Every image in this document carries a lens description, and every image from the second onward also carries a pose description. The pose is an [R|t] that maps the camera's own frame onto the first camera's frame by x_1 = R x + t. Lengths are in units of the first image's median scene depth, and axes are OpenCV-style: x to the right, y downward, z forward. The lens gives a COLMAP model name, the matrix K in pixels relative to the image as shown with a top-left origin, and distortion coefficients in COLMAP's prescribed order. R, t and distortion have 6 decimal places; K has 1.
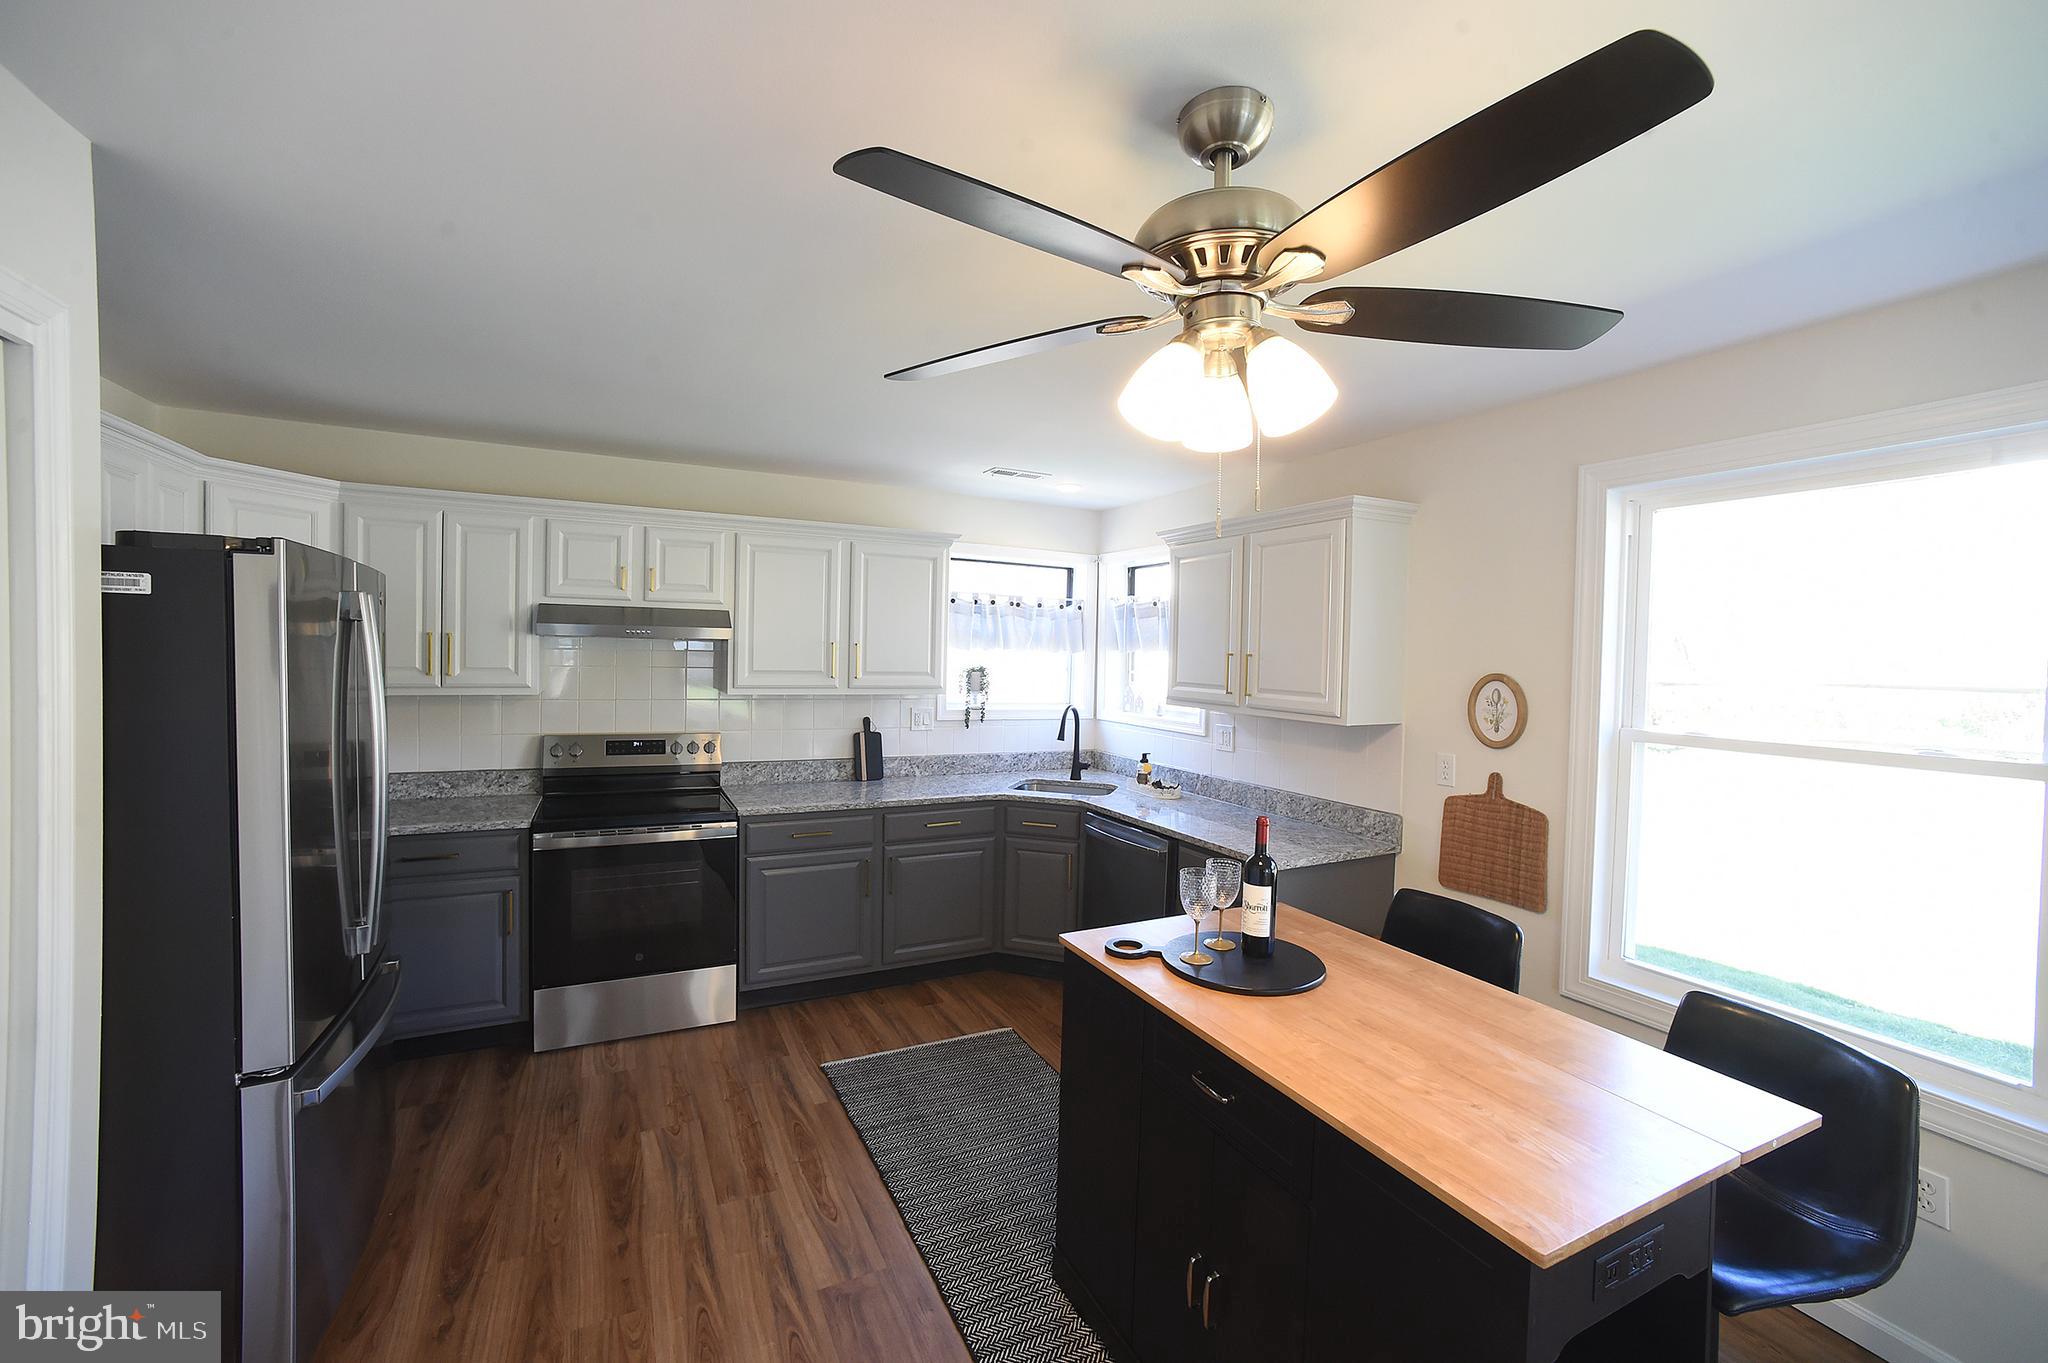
lens RADIAL K [[816.6, 0, 1019.2], [0, 816.6, 672.0], [0, 0, 1]] dist [-0.067557, 0.030079]
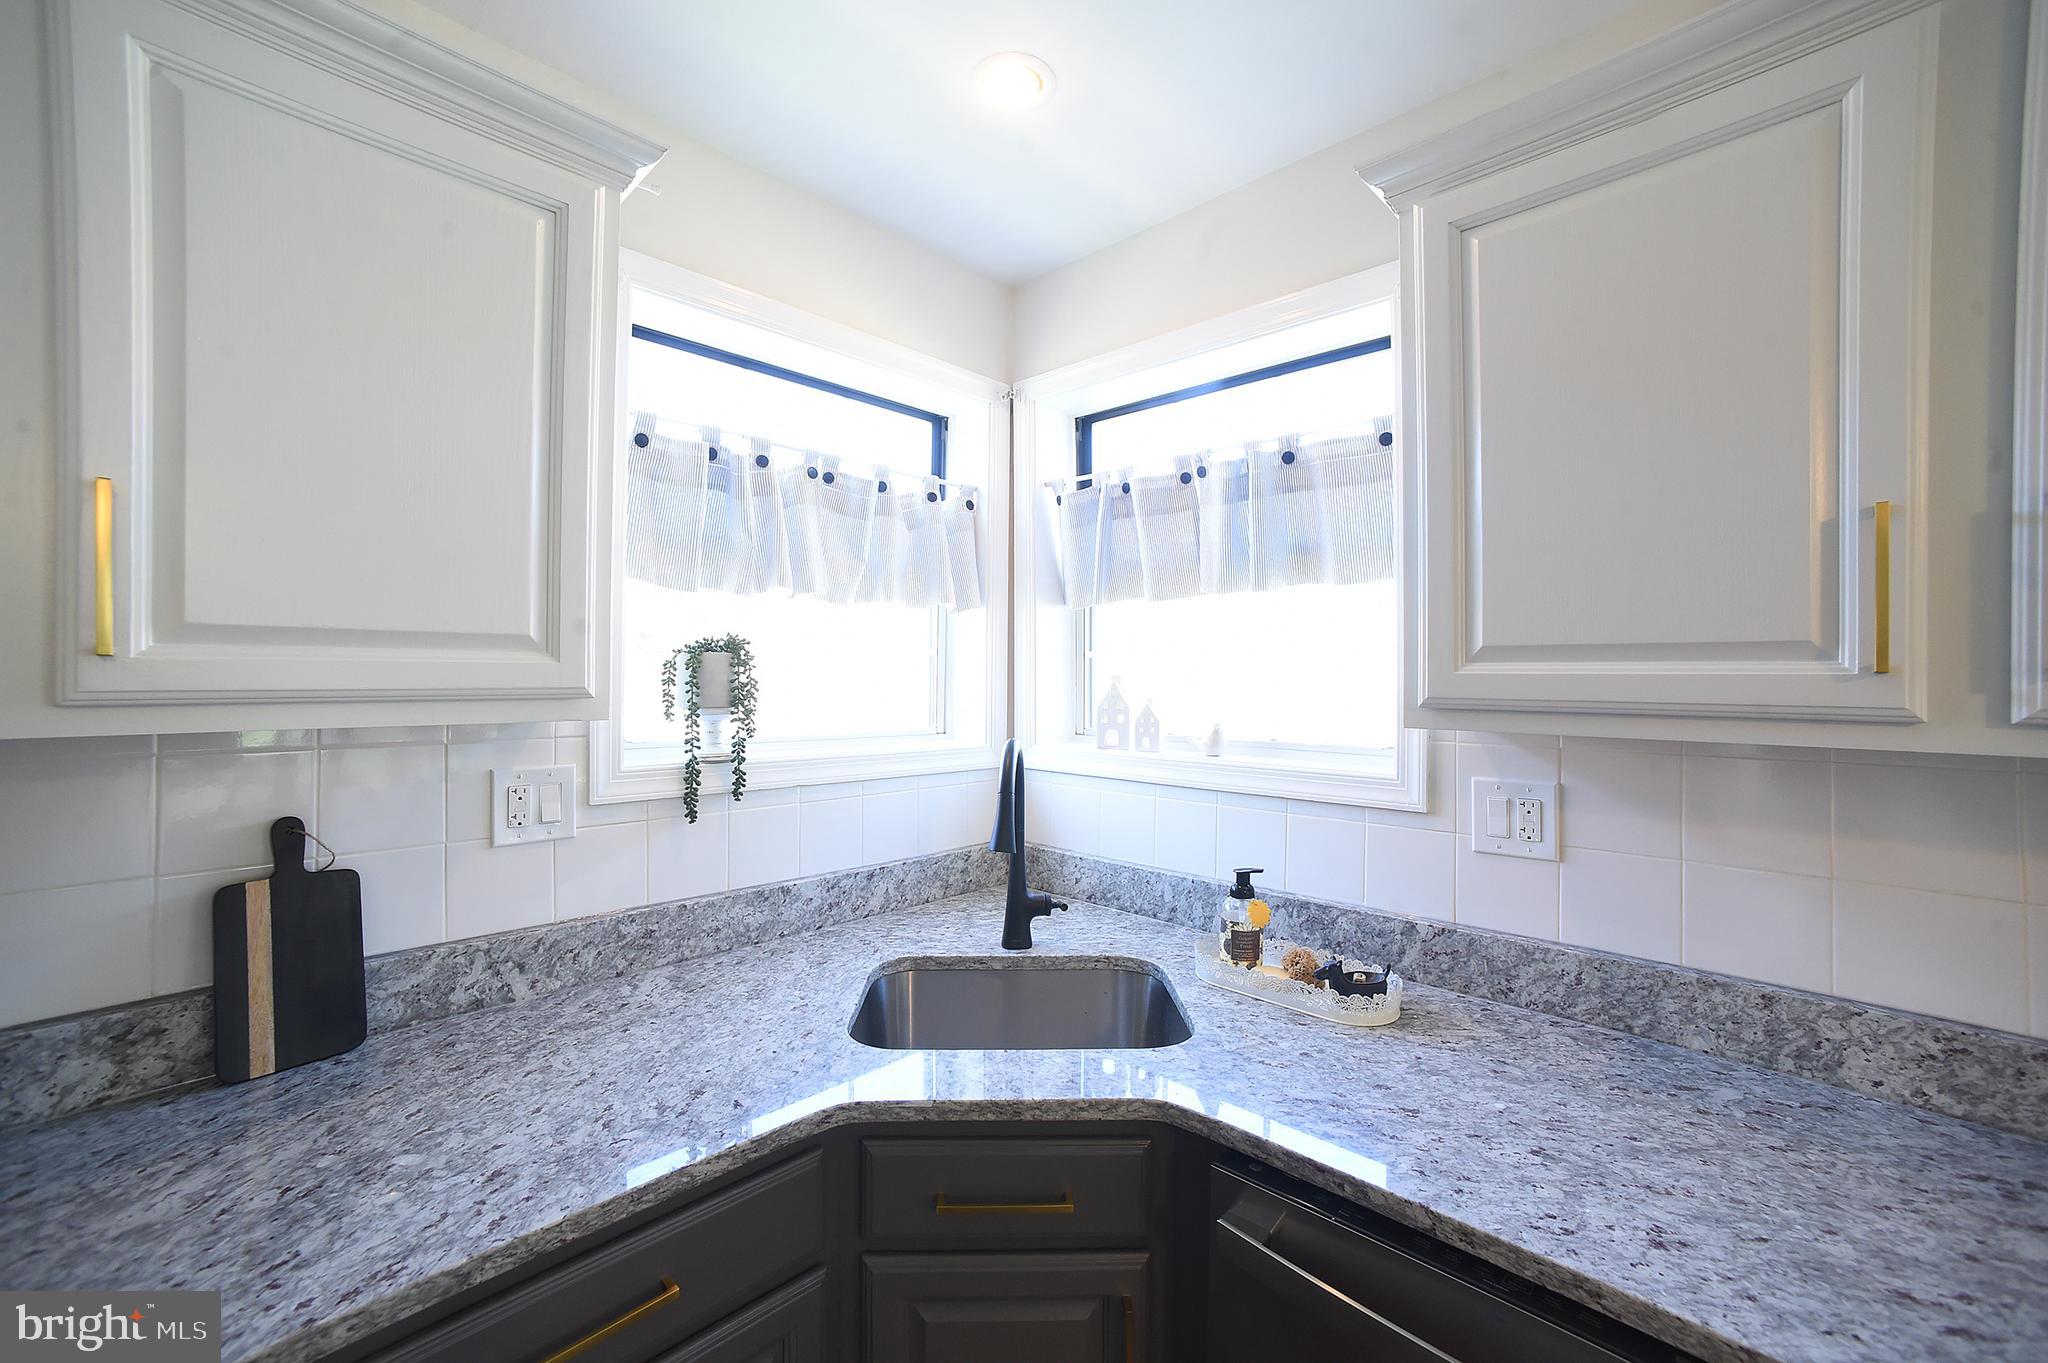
lens RADIAL K [[792.1, 0, 1003.0], [0, 792.1, 672.4], [0, 0, 1]] dist [-0.061738, 0.029638]
pose [[0.947386, -0.016511, 0.319667, -0.046947], [0.026010, 0.999337, -0.025466, 0.021053], [-0.319034, 0.032441, 0.947188, 0.690042]]
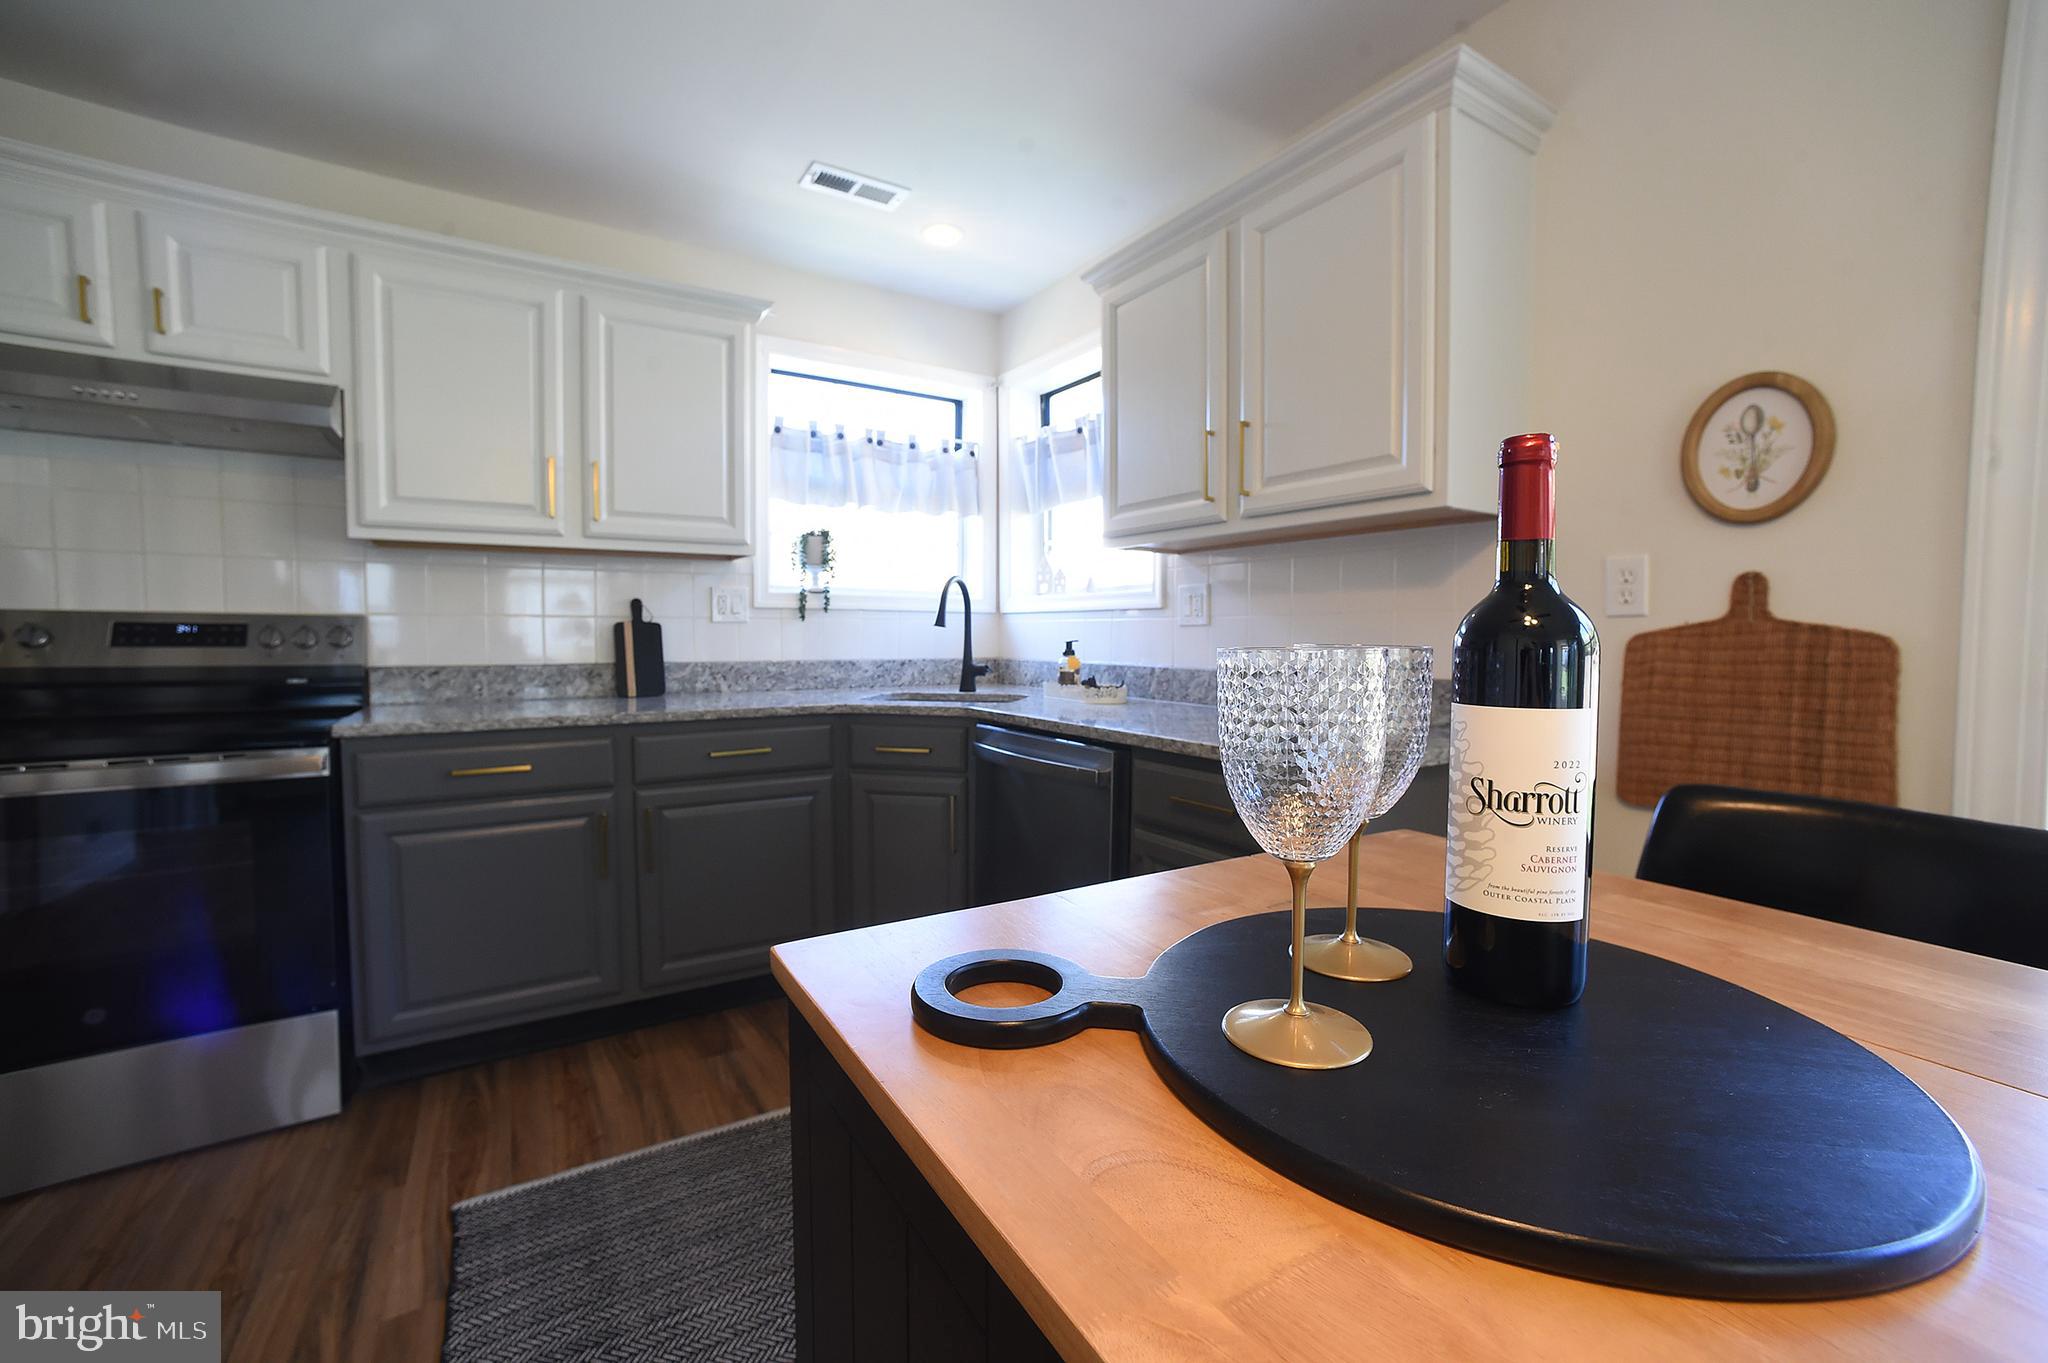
lens RADIAL K [[816.6, 0, 1019.2], [0, 816.6, 672.0], [0, 0, 1]] dist [-0.067557, 0.030079]
pose [[0.995770, -0.024262, 0.088616, 0.054379], [0.022770, 0.999582, 0.017808, 0.108150], [-0.089011, -0.015715, 0.995907, 0.343831]]
